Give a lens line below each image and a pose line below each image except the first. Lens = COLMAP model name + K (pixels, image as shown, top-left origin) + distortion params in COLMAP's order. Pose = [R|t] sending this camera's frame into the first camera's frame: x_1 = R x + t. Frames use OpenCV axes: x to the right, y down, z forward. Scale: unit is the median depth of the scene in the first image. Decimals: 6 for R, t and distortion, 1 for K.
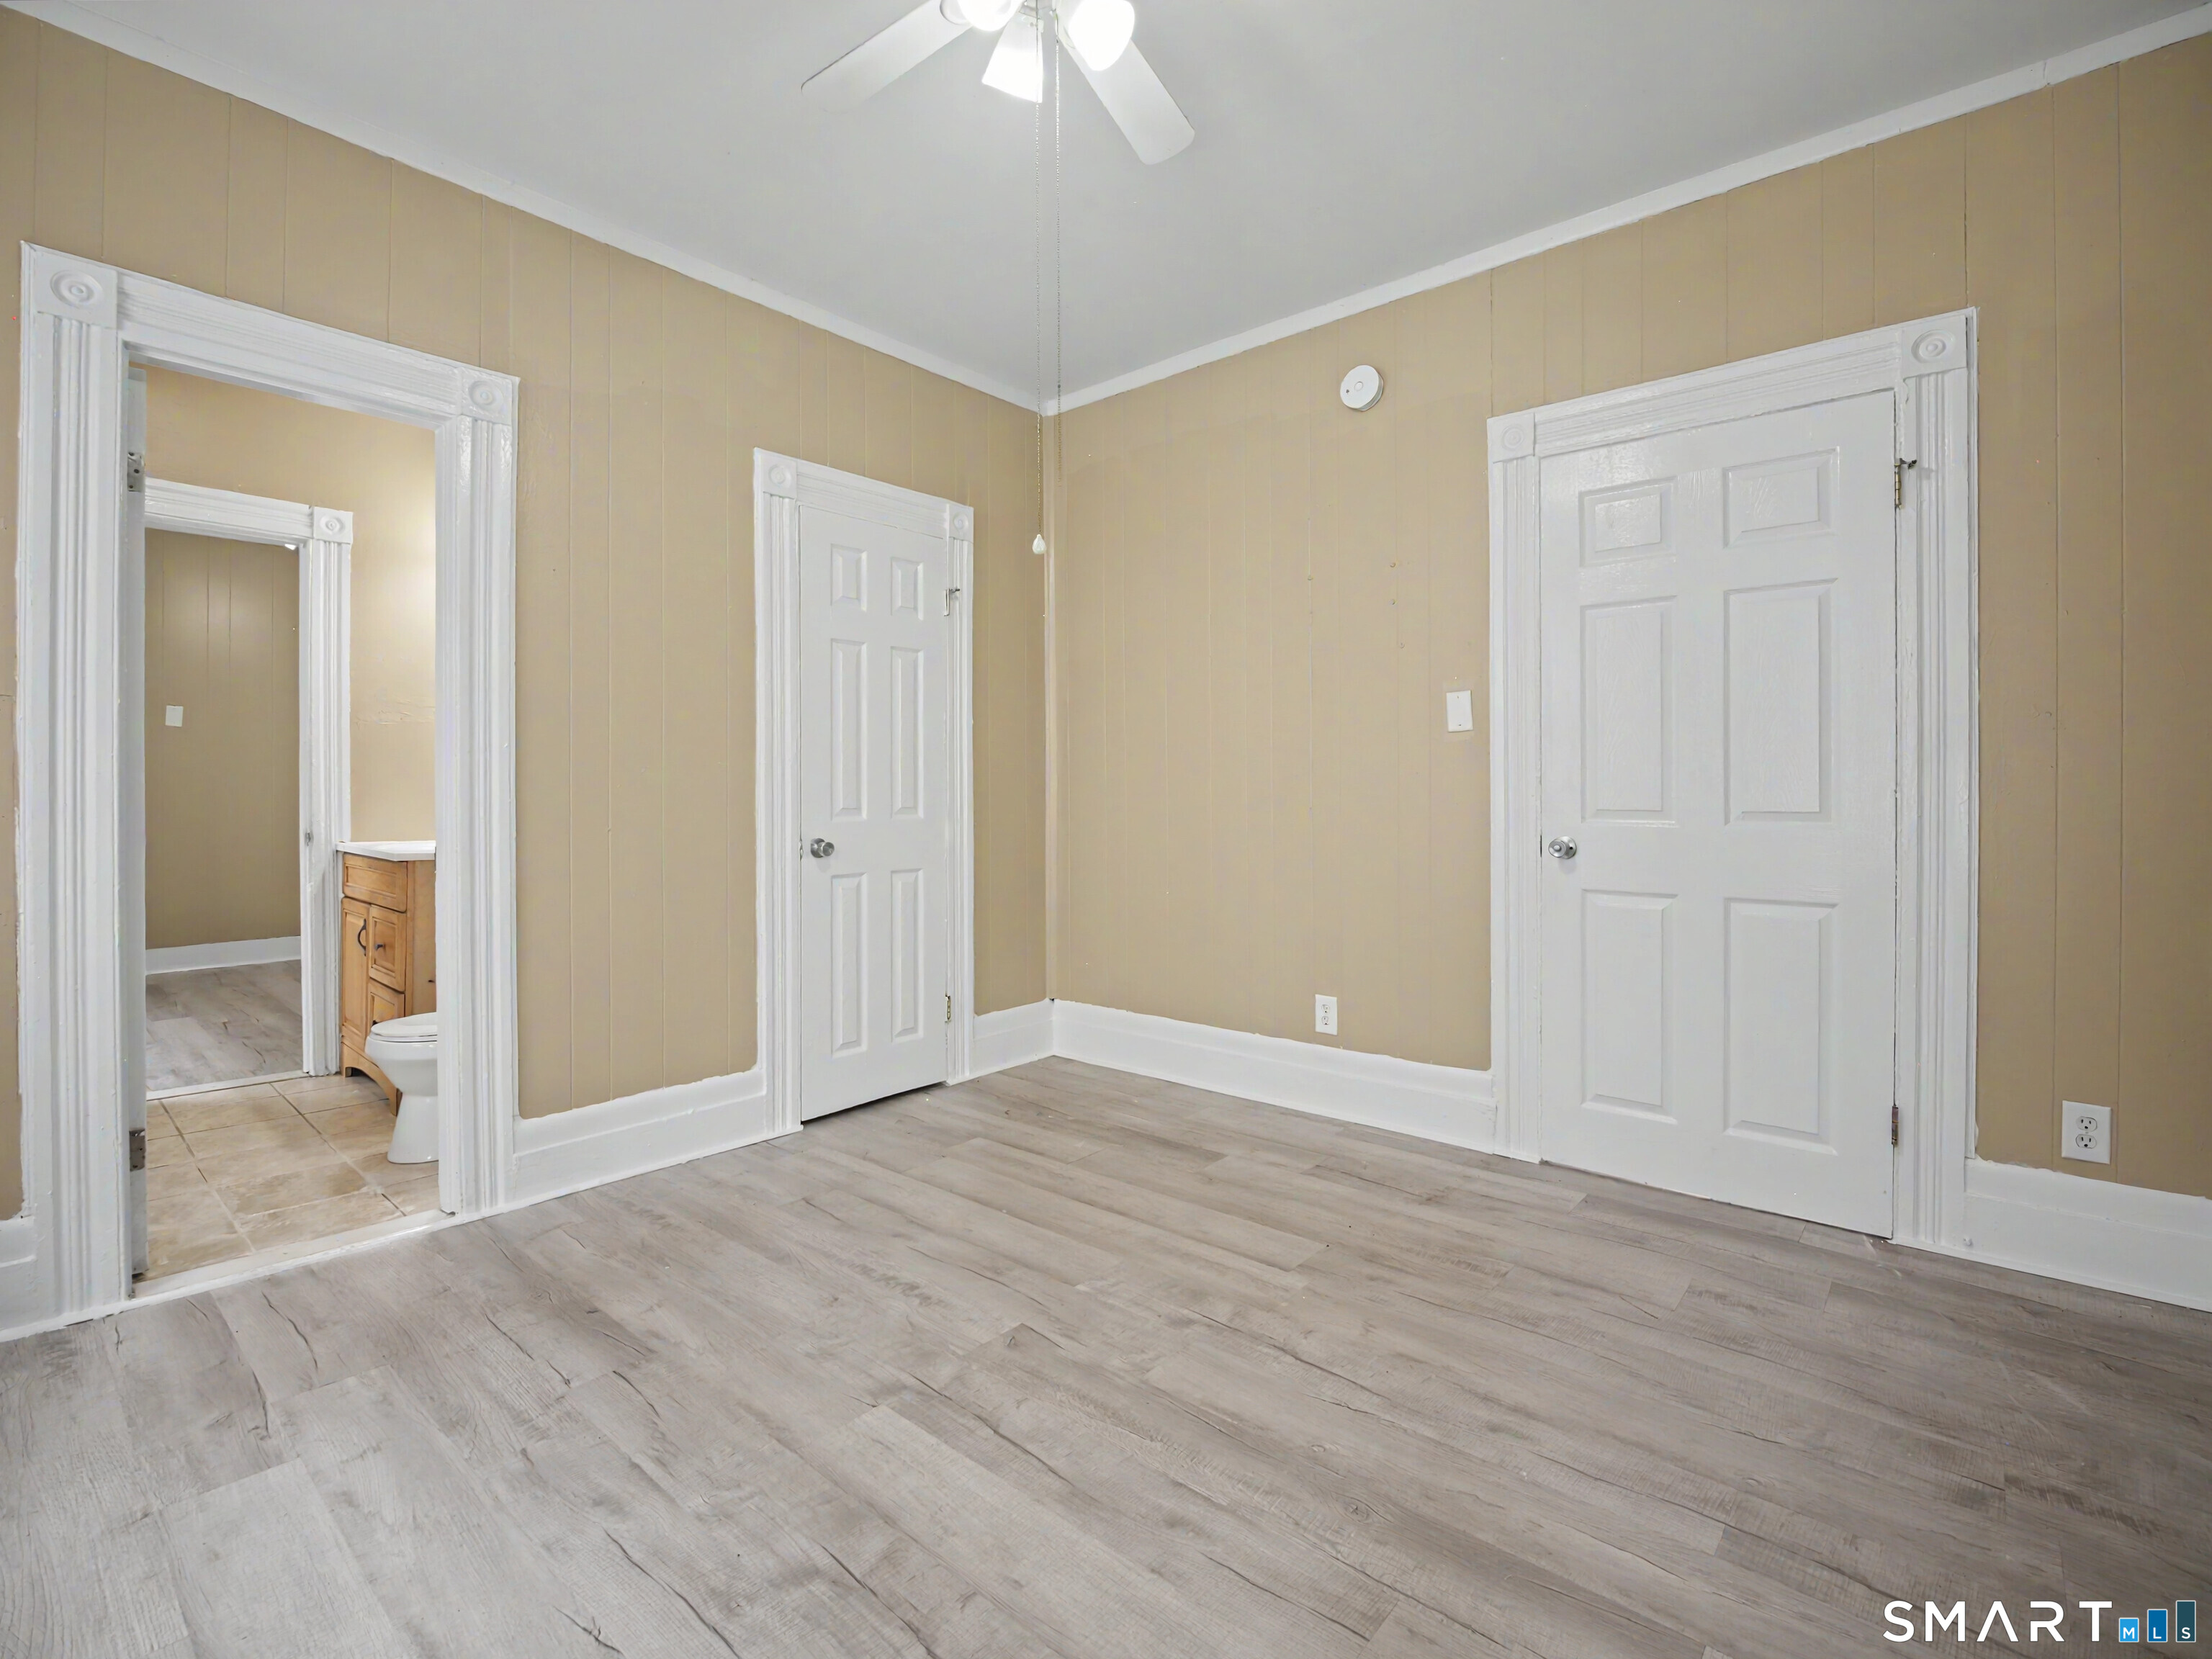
lens RADIAL K [[1032.1, 0, 1105.4], [0, 1032.1, 797.3], [0, 0, 1]] dist [-0.003335, -0.005947]
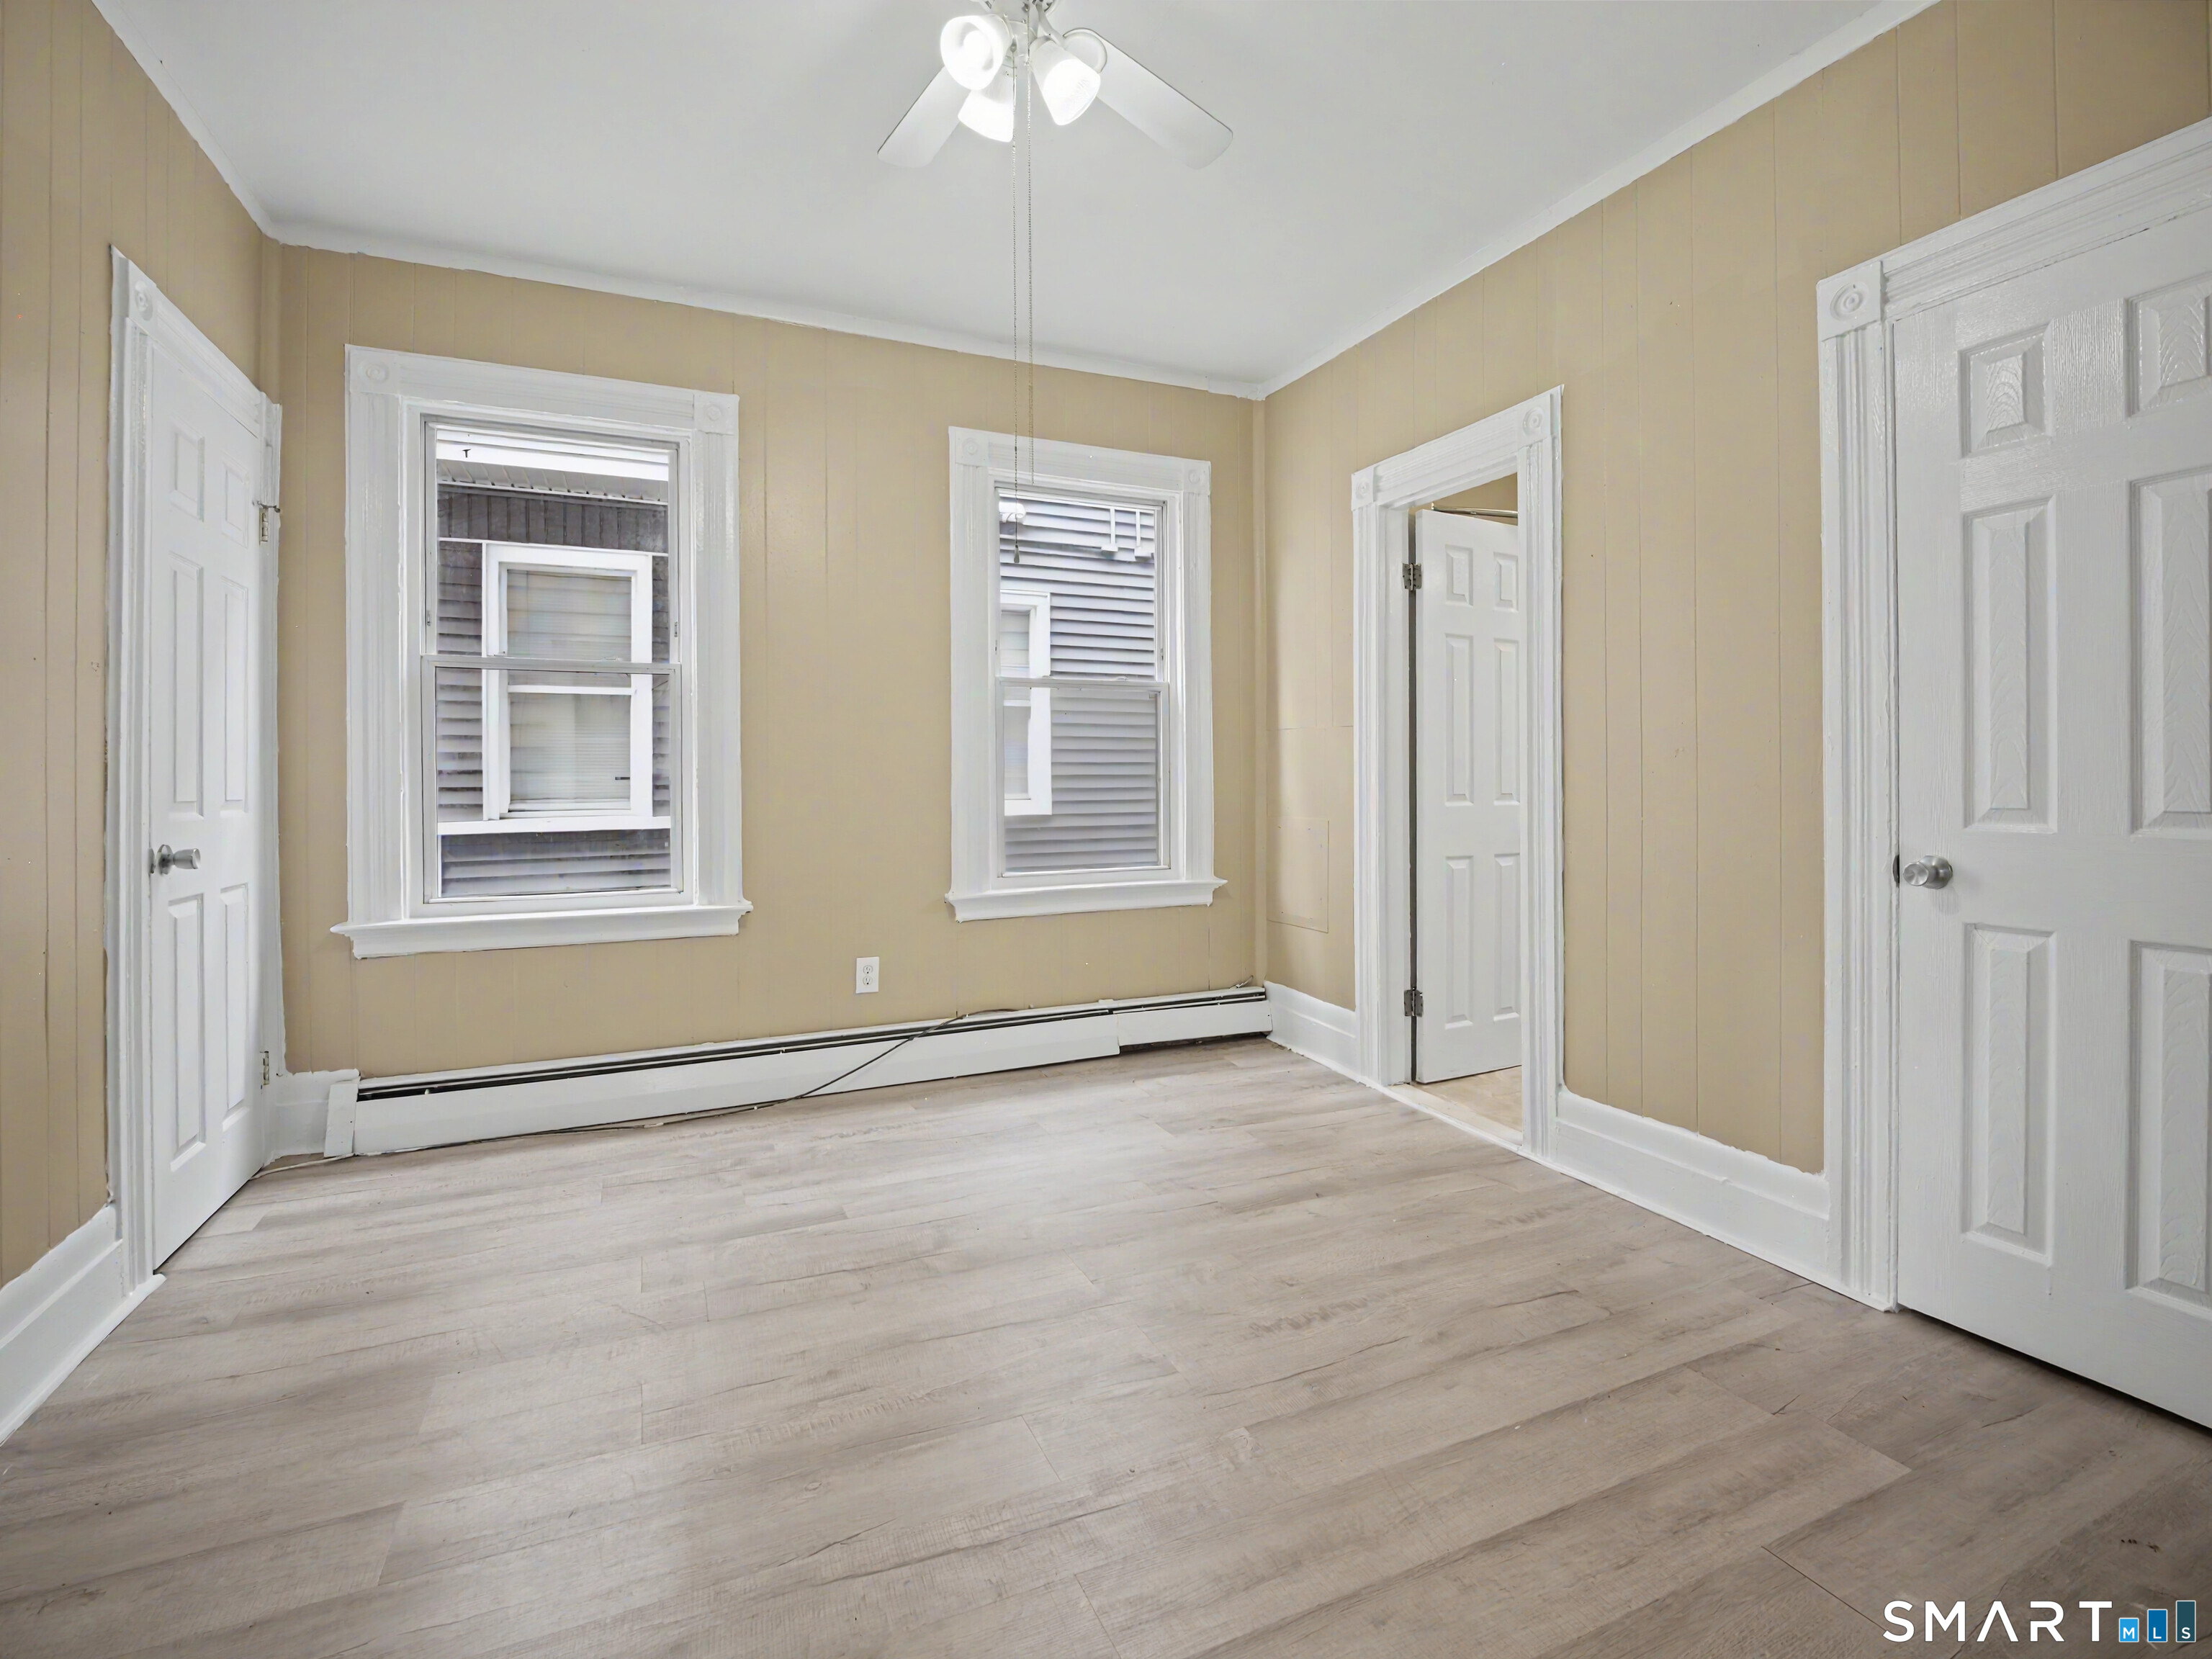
lens RADIAL K [[1032.1, 0, 1105.4], [0, 1032.1, 797.3], [0, 0, 1]] dist [-0.003335, -0.005947]
pose [[-0.425813, 0.018825, -0.904615, 0.617760], [-0.000226, 0.999781, 0.020911, -0.008589], [0.904811, 0.009108, -0.425716, 1.086596]]
